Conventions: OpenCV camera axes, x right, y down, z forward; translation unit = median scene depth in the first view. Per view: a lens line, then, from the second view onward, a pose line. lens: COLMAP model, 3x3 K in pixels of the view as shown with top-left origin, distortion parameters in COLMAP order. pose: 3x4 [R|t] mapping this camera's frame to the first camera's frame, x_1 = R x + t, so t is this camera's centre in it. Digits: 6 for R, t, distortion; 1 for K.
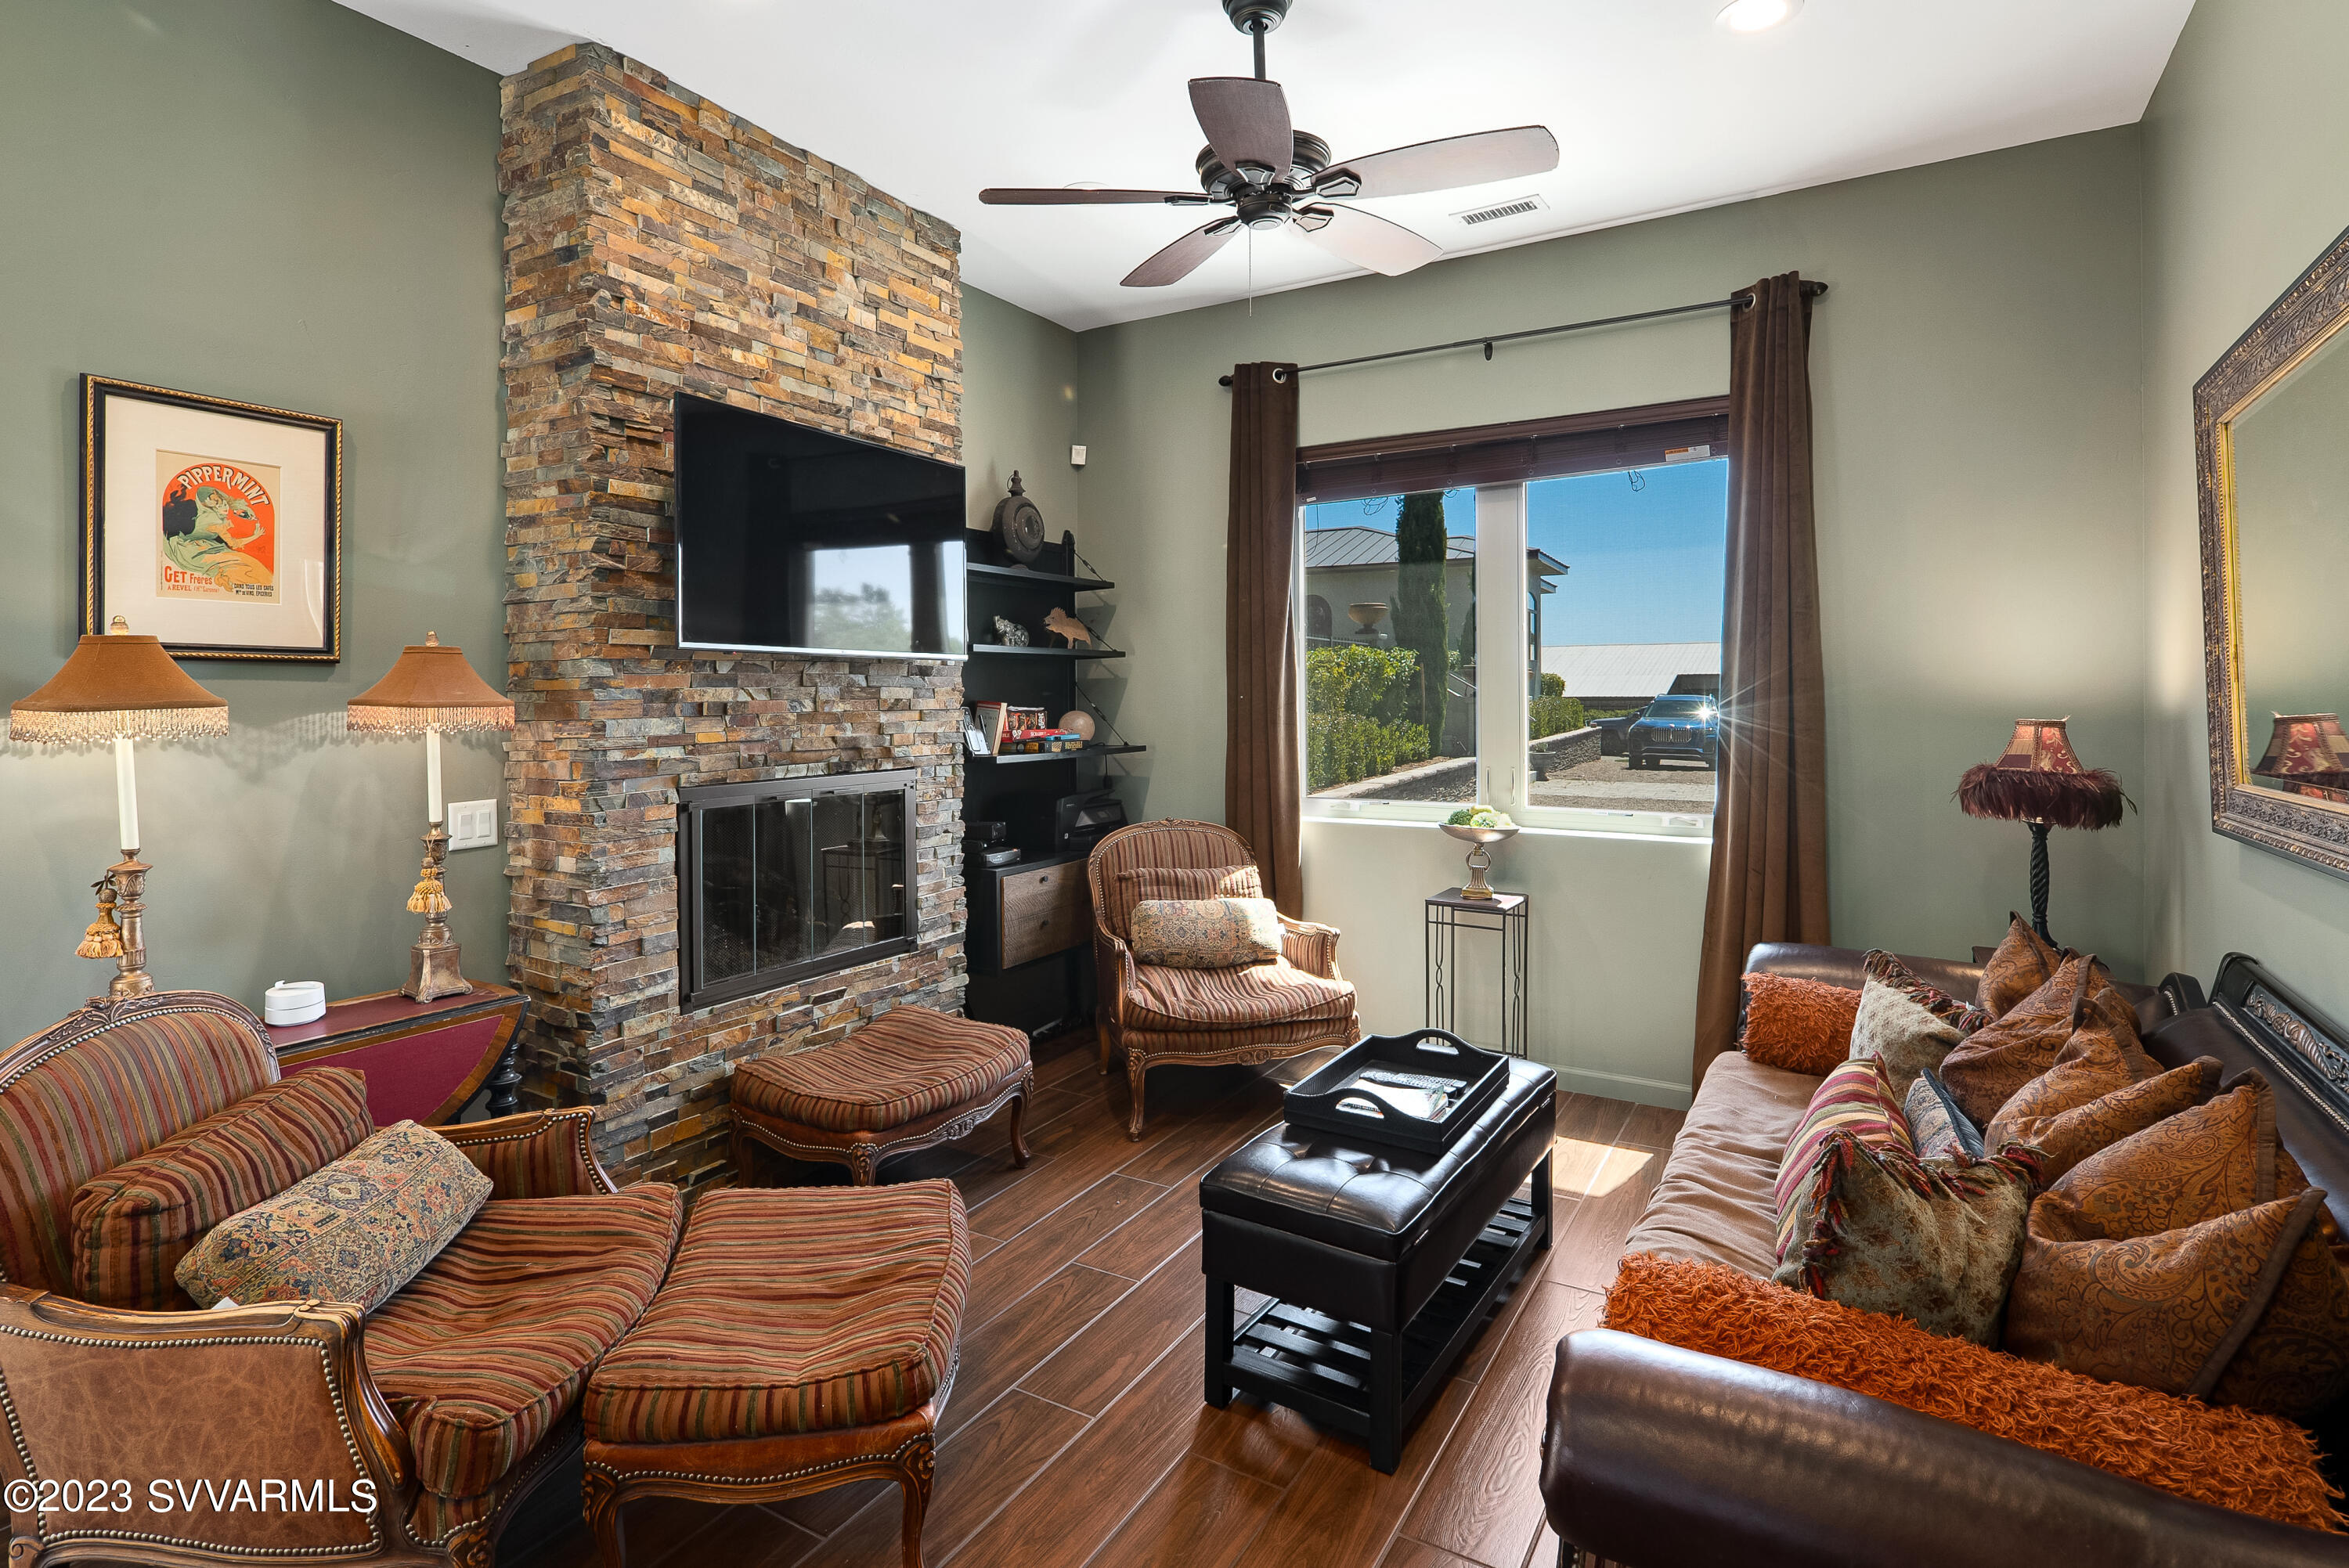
lens RADIAL K [[1181.9, 0, 1162.4], [0, 1181.9, 689.7], [0, 0, 1]] dist [0.011255, -0.007256]
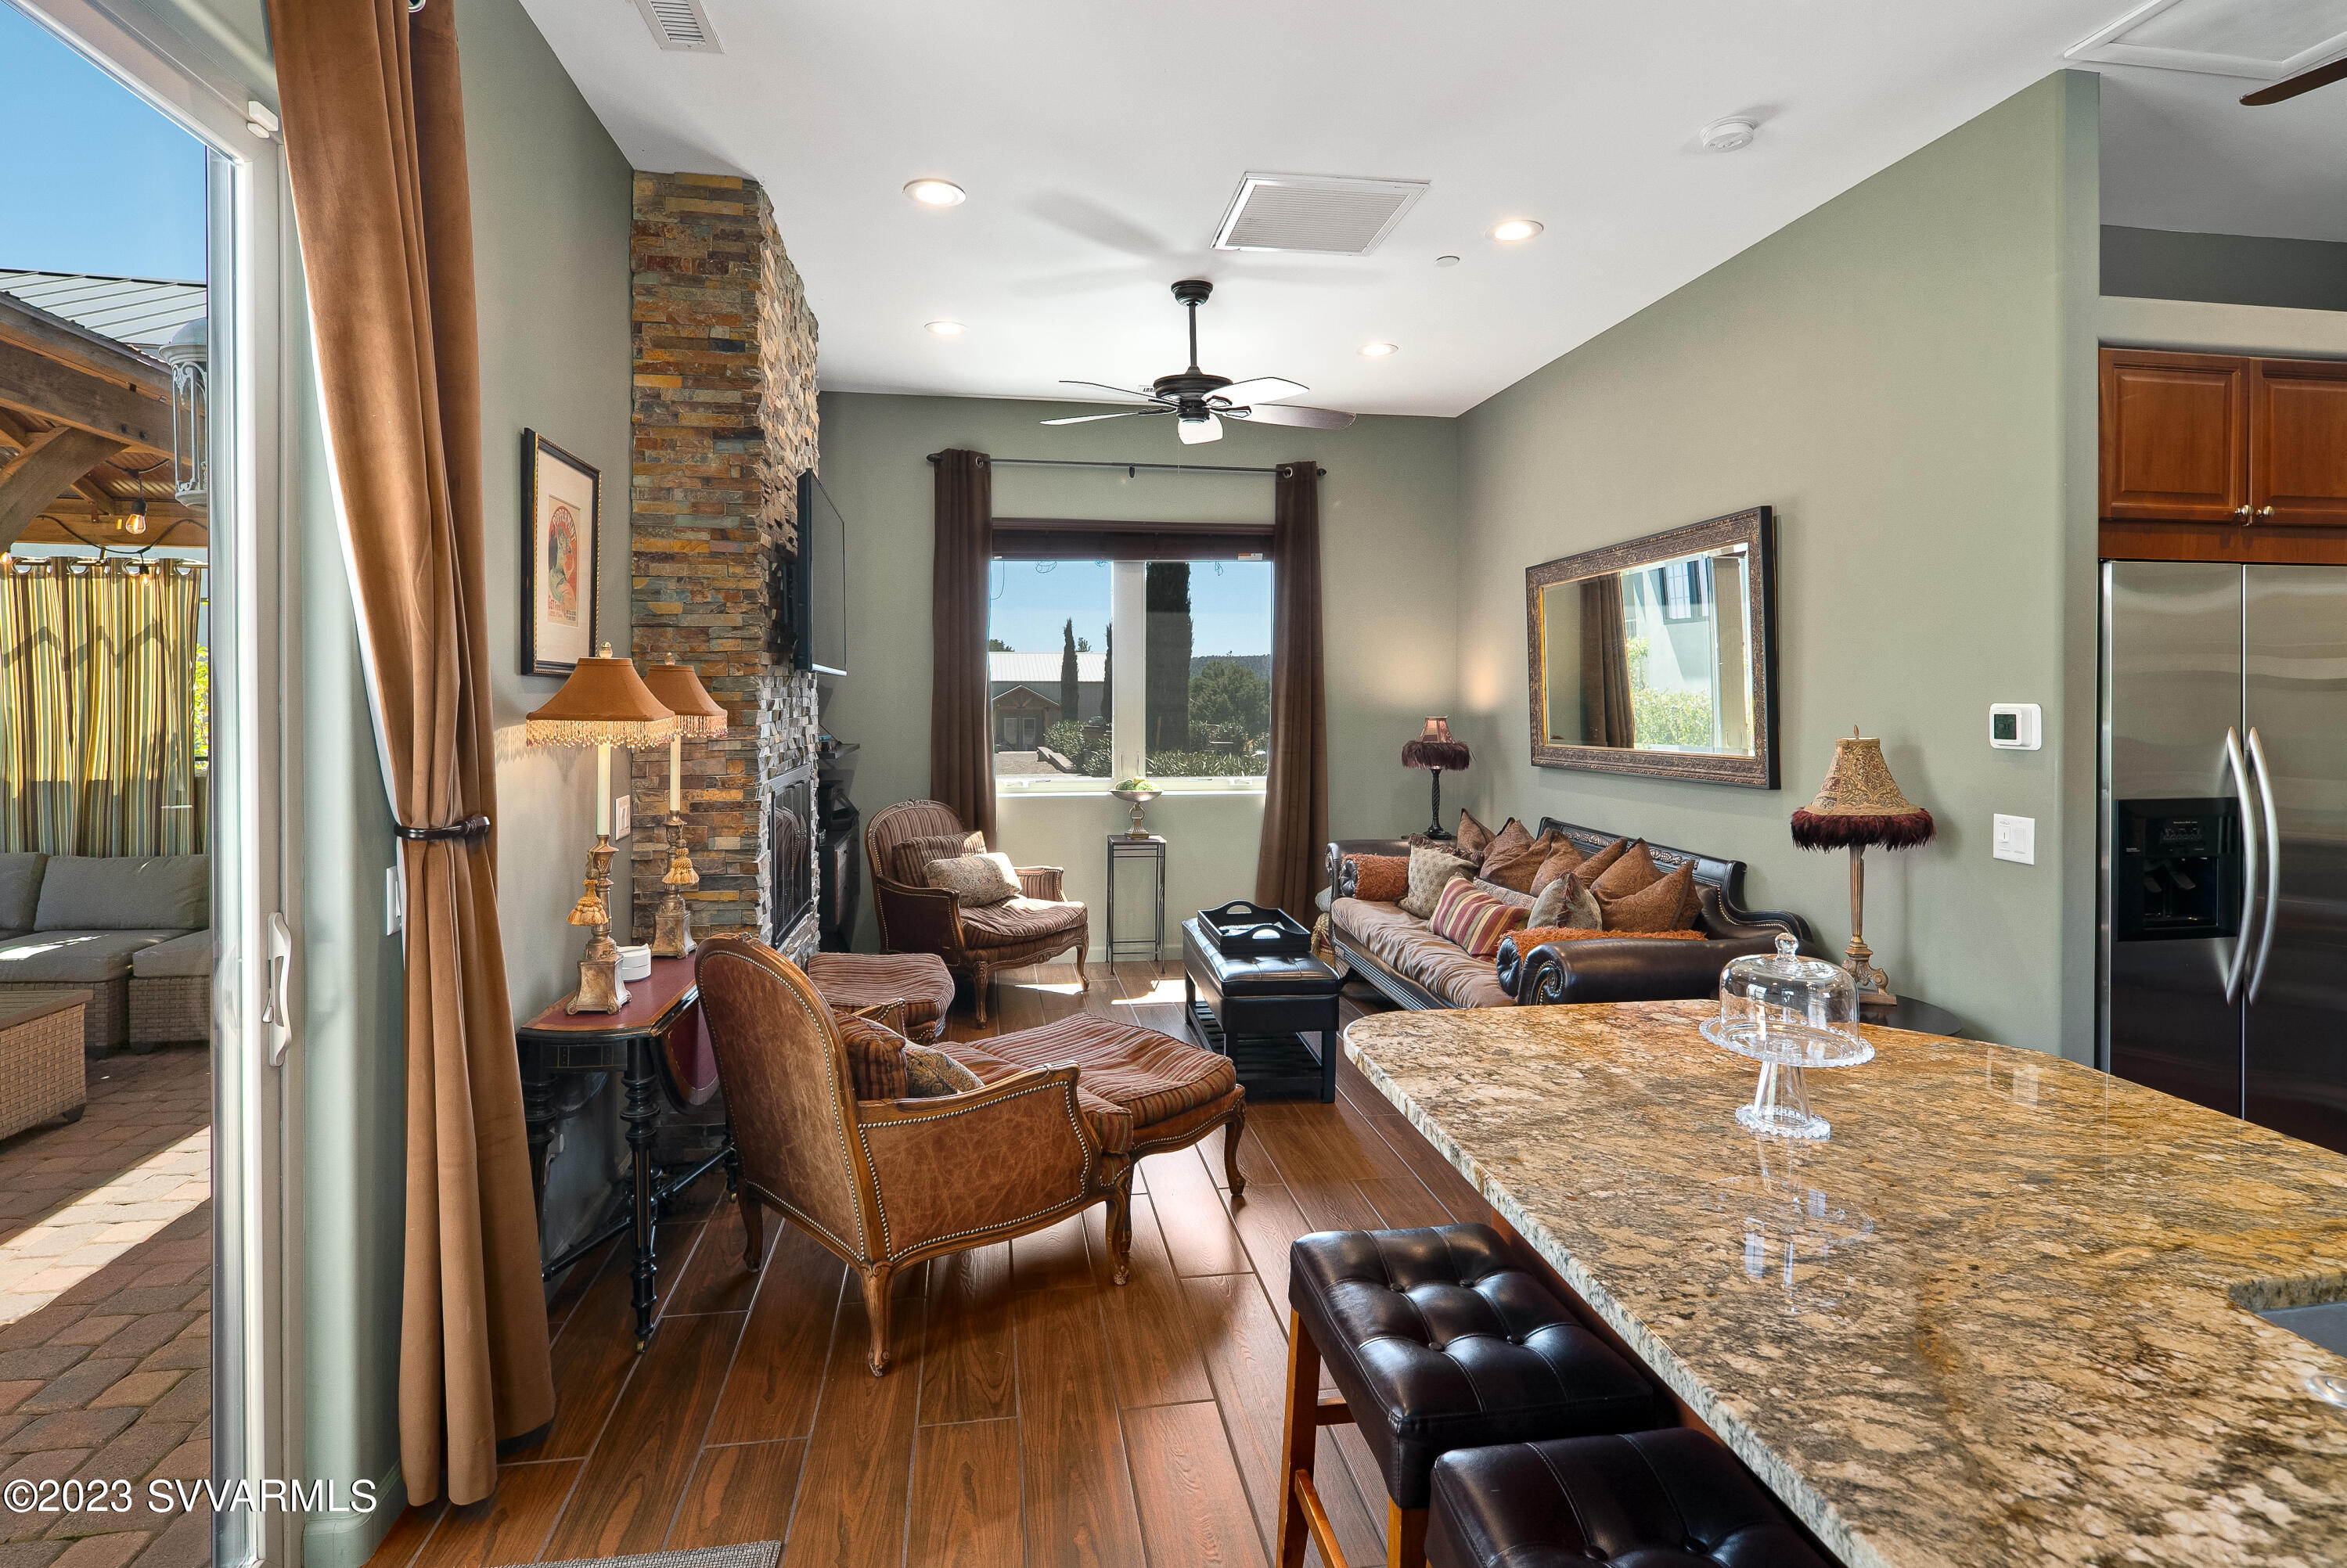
lens RADIAL K [[1180.9, 0, 1161.4], [0, 1180.9, 689.8], [0, 0, 1]] dist [0.011255, -0.007256]
pose [[0.761426, 0.008087, 0.648202, -0.910625], [-0.006609, 0.999967, -0.004712, -0.008134], [-0.648218, -0.000696, 0.761454, -0.213125]]
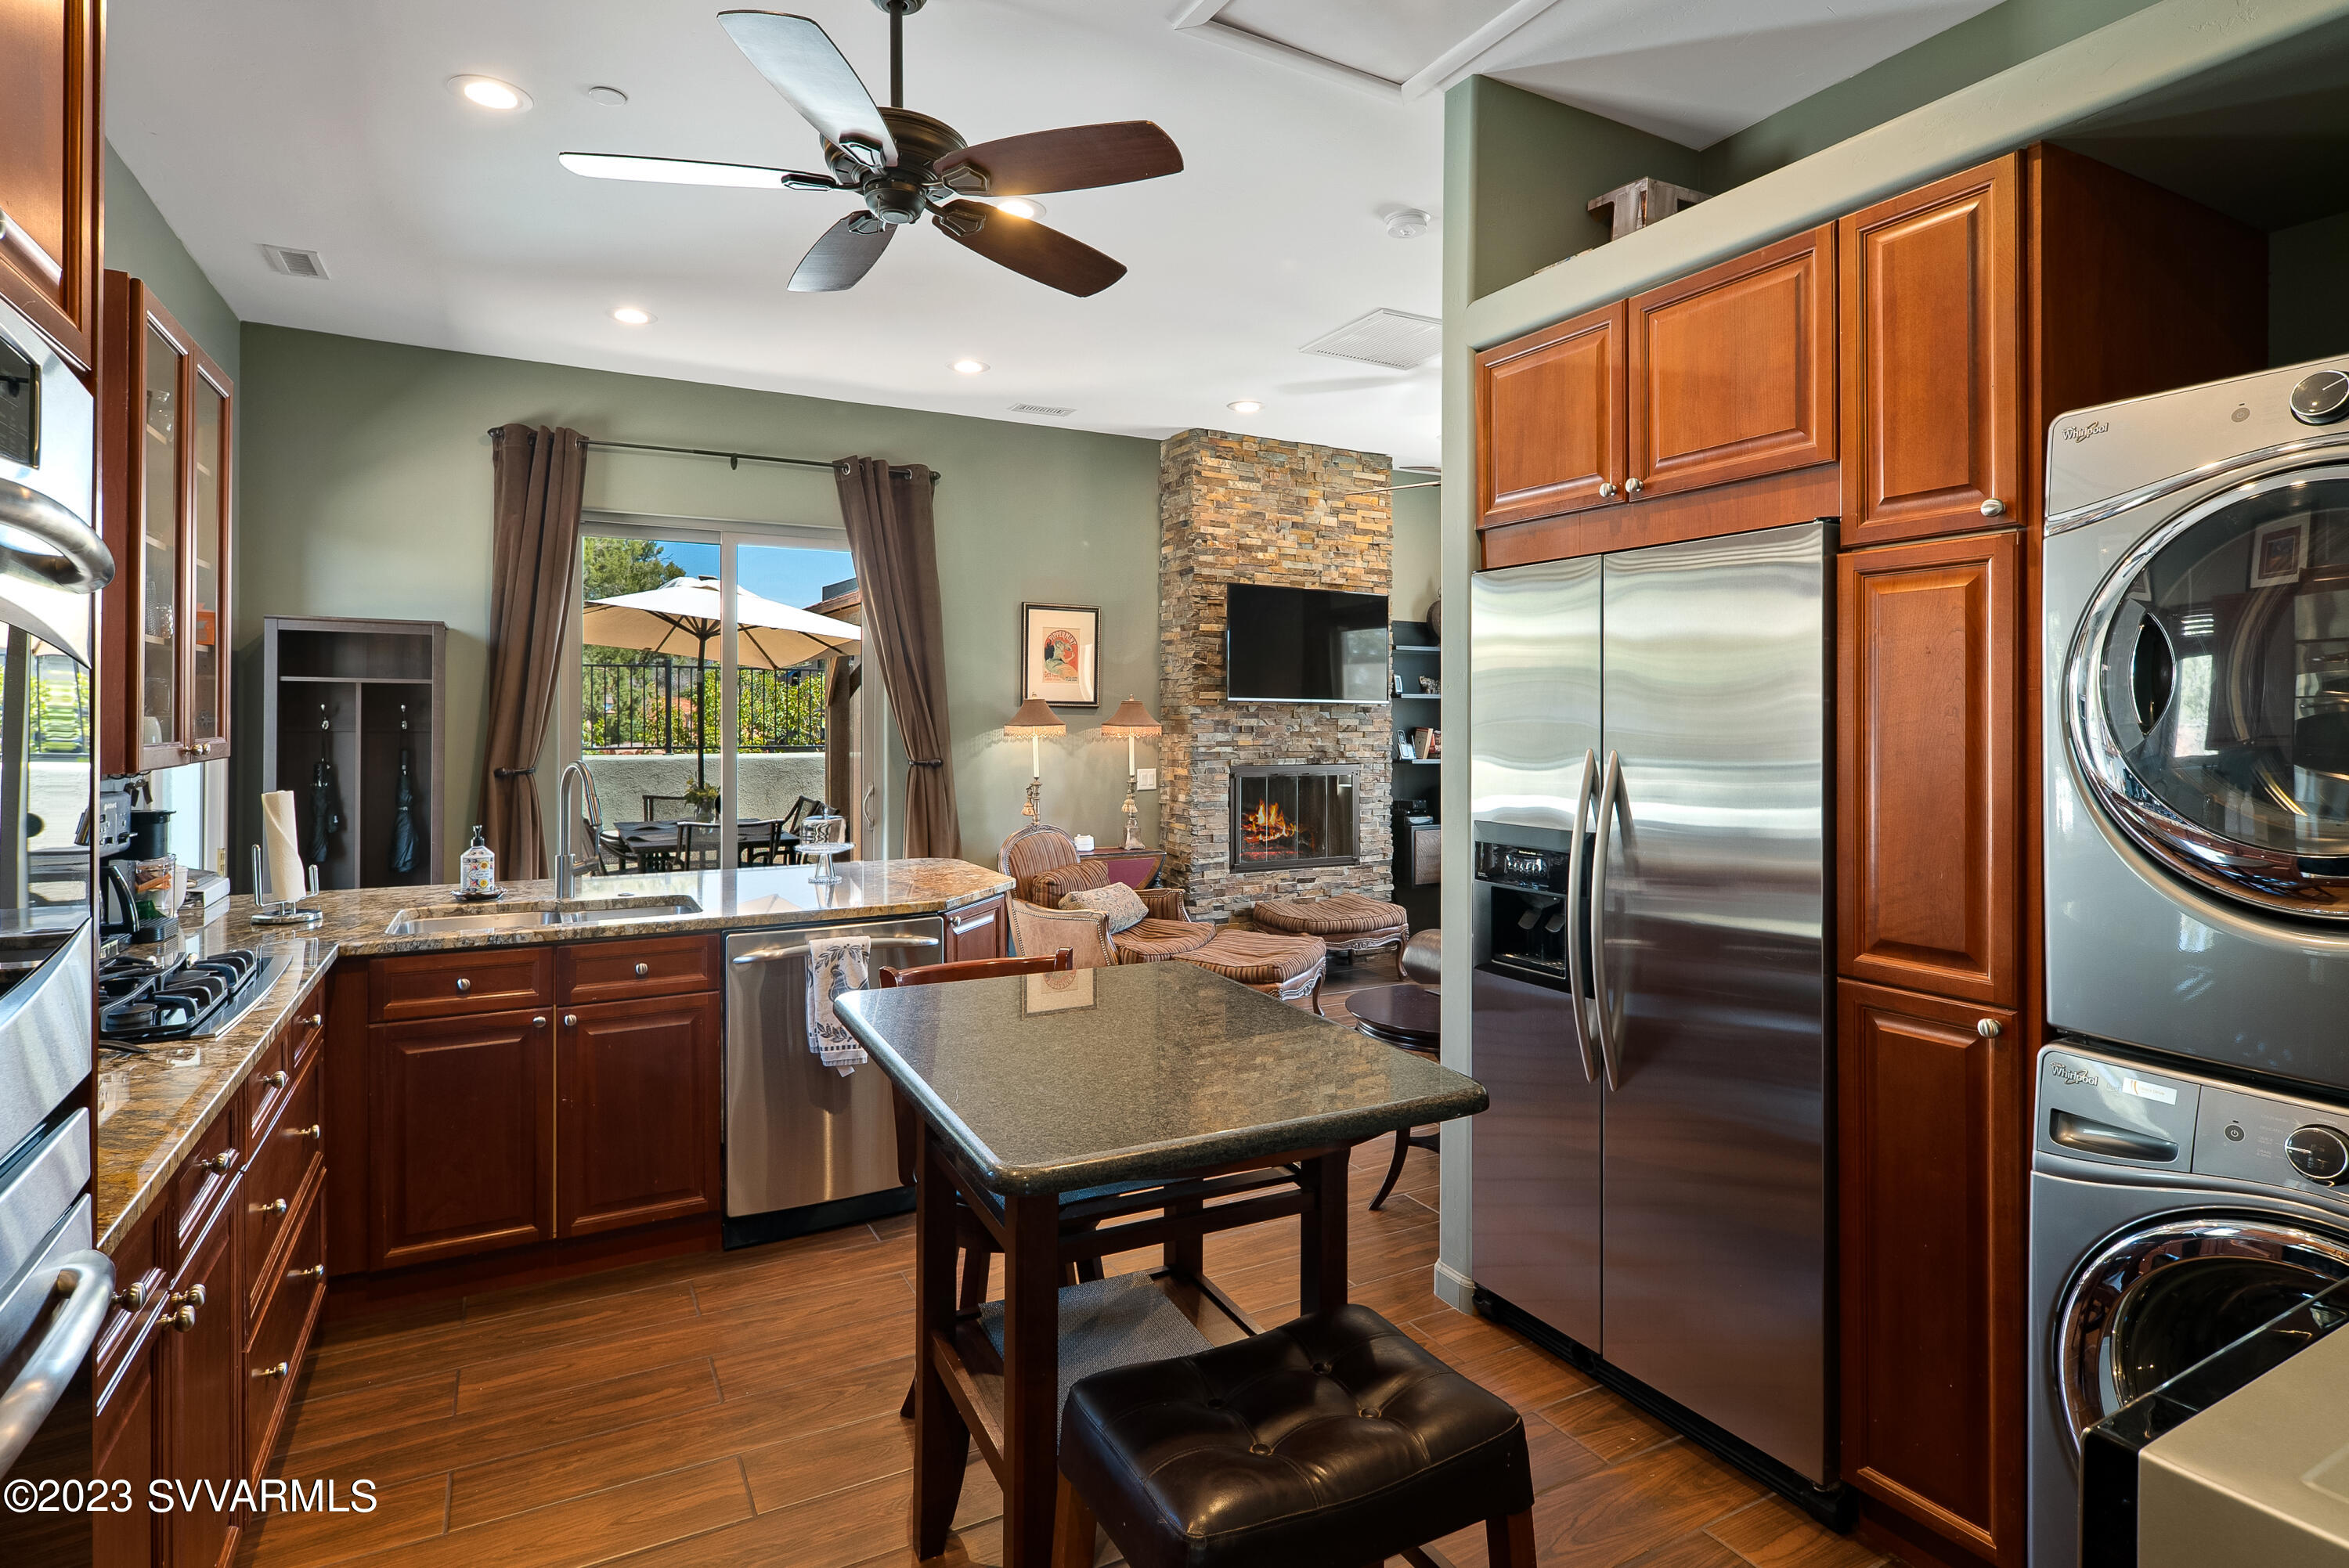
lens RADIAL K [[1181.9, 0, 1162.4], [0, 1181.9, 689.7], [0, 0, 1]] dist [0.011255, -0.007256]
pose [[0.859818, -0.003900, -0.510585, 0.570404], [-0.007262, 0.999776, -0.019865, -0.010791], [0.510549, 0.020788, 0.859598, -0.885721]]
